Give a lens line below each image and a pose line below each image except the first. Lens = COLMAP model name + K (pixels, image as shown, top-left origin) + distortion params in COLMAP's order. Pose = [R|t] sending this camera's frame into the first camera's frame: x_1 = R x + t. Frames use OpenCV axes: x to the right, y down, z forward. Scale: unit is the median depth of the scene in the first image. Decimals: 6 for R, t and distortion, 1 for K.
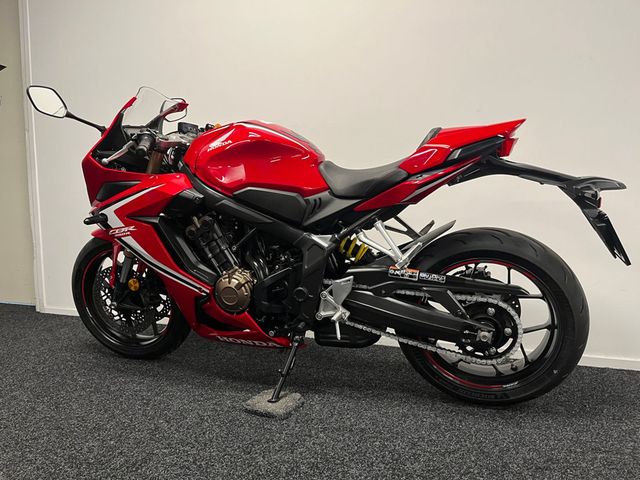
lens RADIAL K [[500.5, 0, 320.0], [0, 500.5, 240.0], [0, 0, 1]] dist [0.071024, -0.097989]
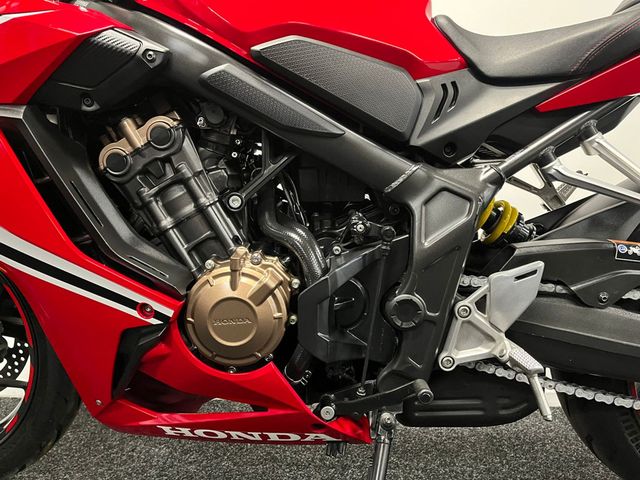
lens RADIAL K [[500.5, 0, 320.0], [0, 500.5, 240.0], [0, 0, 1]] dist [0.071024, -0.097989]
pose [[0.953380, 0.005679, 0.301720, -0.227920], [0.016542, 0.997336, -0.071041, 0.076010], [-0.301319, 0.072720, 0.950746, 0.605417]]
